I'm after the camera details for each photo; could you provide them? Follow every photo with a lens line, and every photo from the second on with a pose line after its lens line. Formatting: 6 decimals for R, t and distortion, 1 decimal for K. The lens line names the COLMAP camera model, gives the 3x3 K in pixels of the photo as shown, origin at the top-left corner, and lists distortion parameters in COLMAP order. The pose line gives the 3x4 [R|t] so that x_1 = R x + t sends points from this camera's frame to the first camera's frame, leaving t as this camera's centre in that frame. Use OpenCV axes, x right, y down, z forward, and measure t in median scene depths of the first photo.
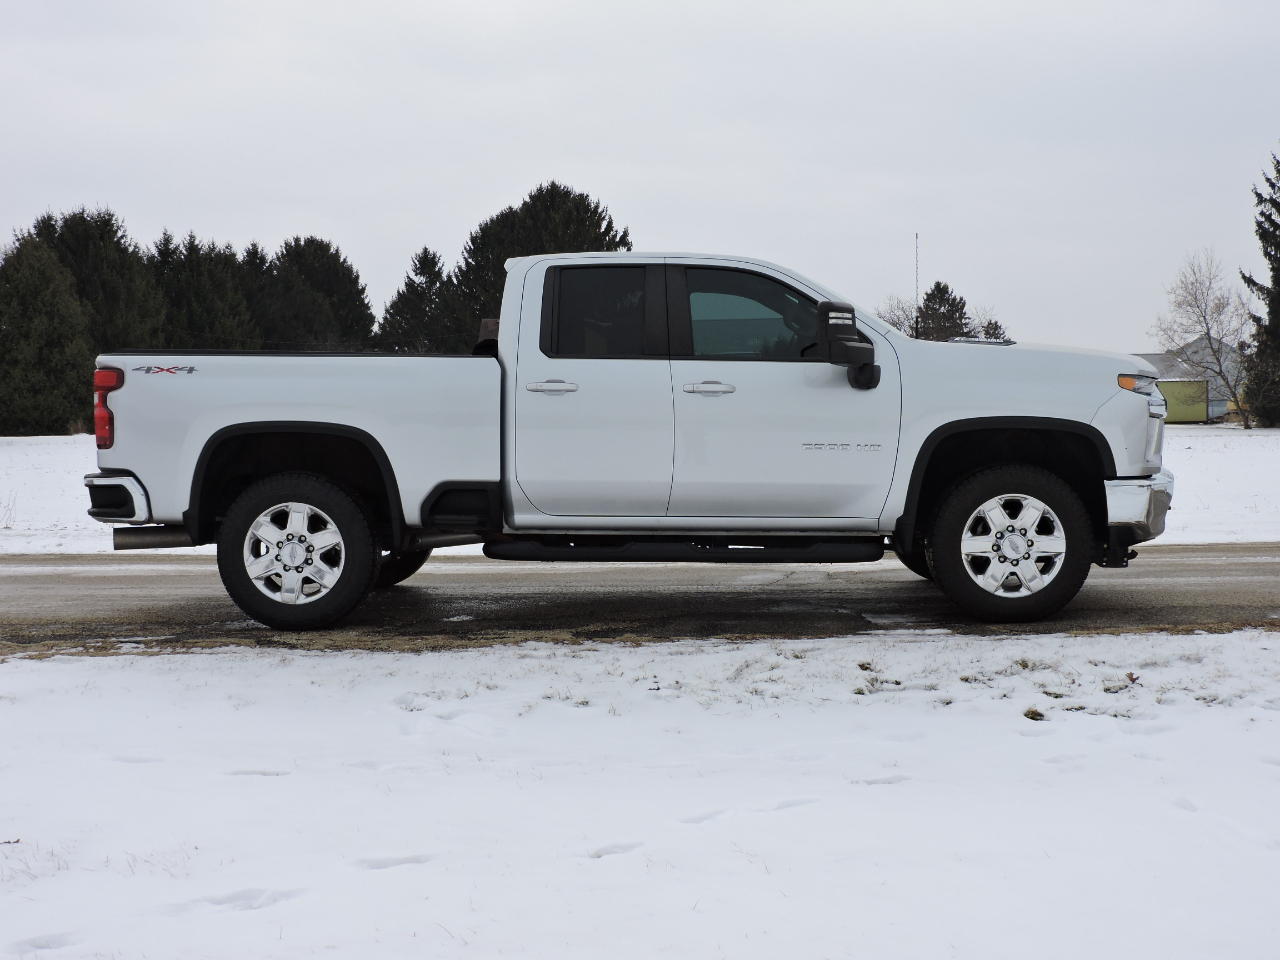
lens RADIAL K [[1435.2, 0, 650.6], [0, 1435.2, 476.4], [0, 0, 1]] dist [-0.037712, 0.012311]
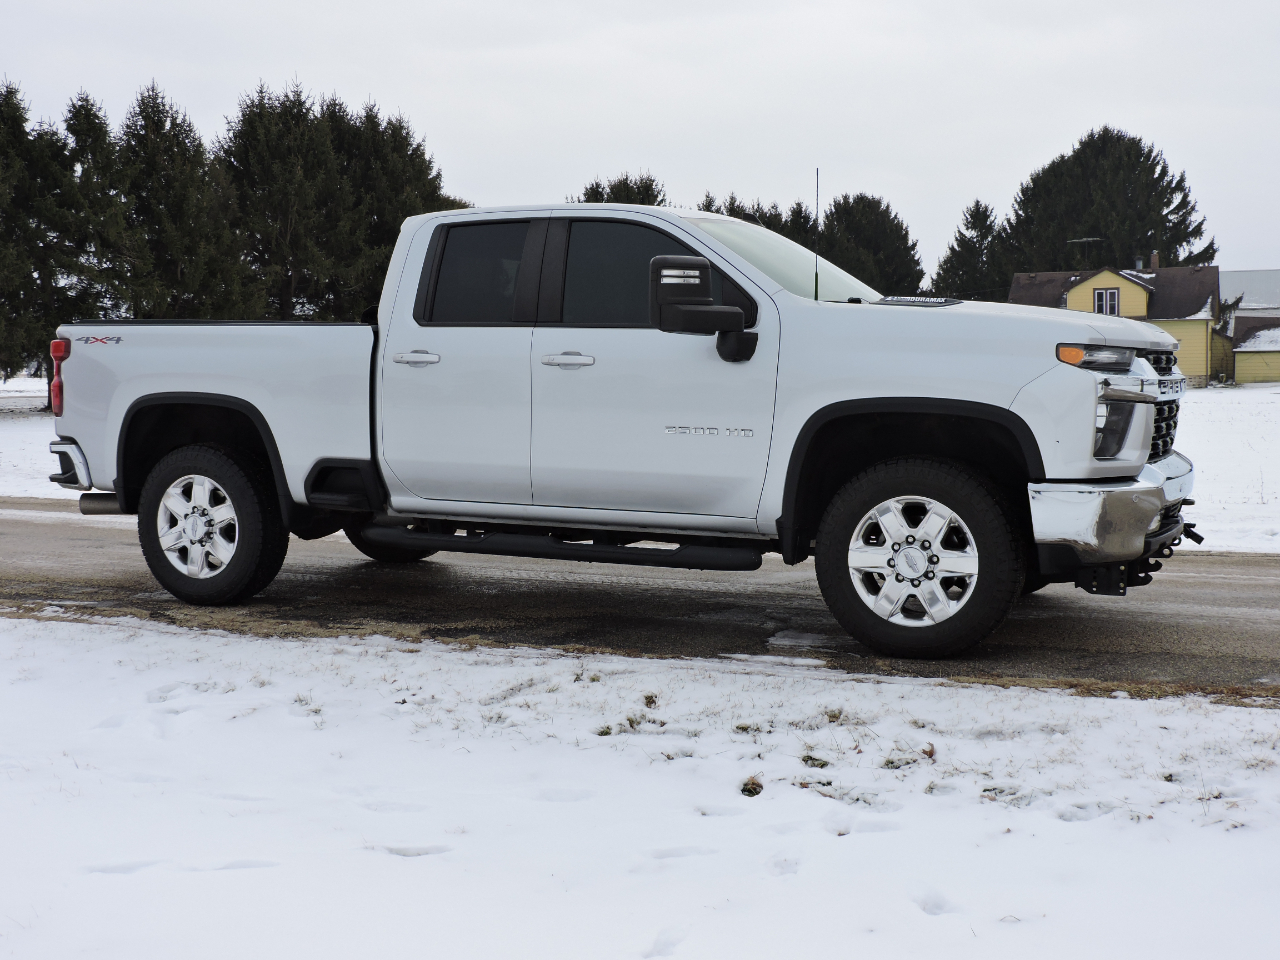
lens RADIAL K [[1435.2, 0, 650.6], [0, 1435.2, 476.4], [0, 0, 1]] dist [-0.037712, 0.012311]
pose [[0.923187, 0.034443, -0.382805, 0.412069], [-0.022779, 0.999129, 0.034961, -0.022160], [0.383676, -0.023555, 0.923167, 0.212926]]
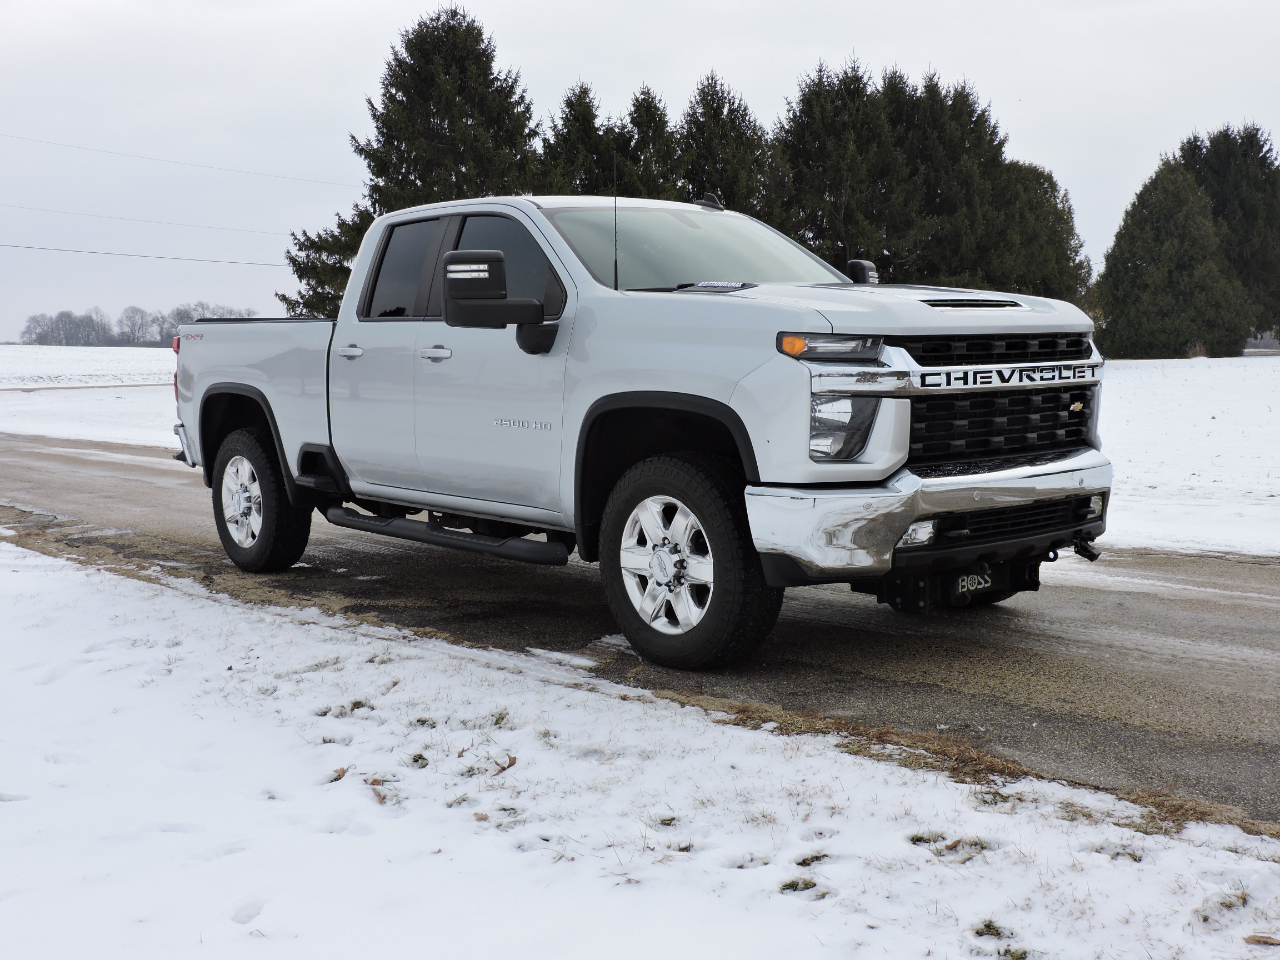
lens RADIAL K [[1435.2, 0, 650.6], [0, 1435.2, 476.4], [0, 0, 1]] dist [-0.037712, 0.012311]
pose [[0.678315, 0.063309, -0.732039, 0.774901], [-0.021854, 0.997579, 0.066024, -0.045638], [0.734446, -0.028787, 0.678056, 0.478932]]
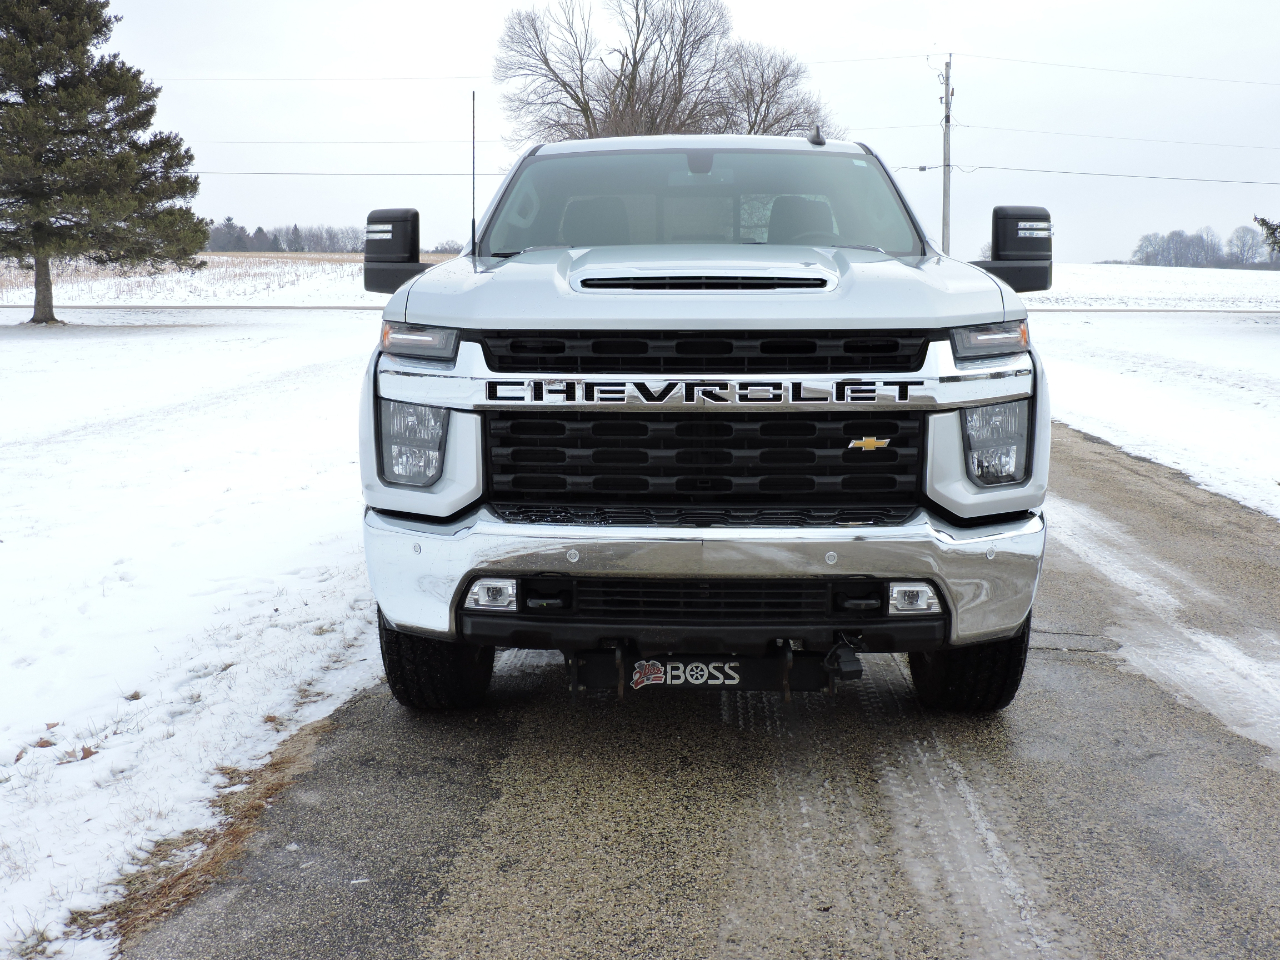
lens RADIAL K [[1435.2, 0, 650.6], [0, 1435.2, 476.4], [0, 0, 1]] dist [-0.037712, 0.012311]
pose [[0.006686, 0.148681, -0.988863, 0.862963], [-0.048982, 0.987746, 0.148182, -0.095750], [0.998777, 0.047446, 0.013887, 1.075014]]
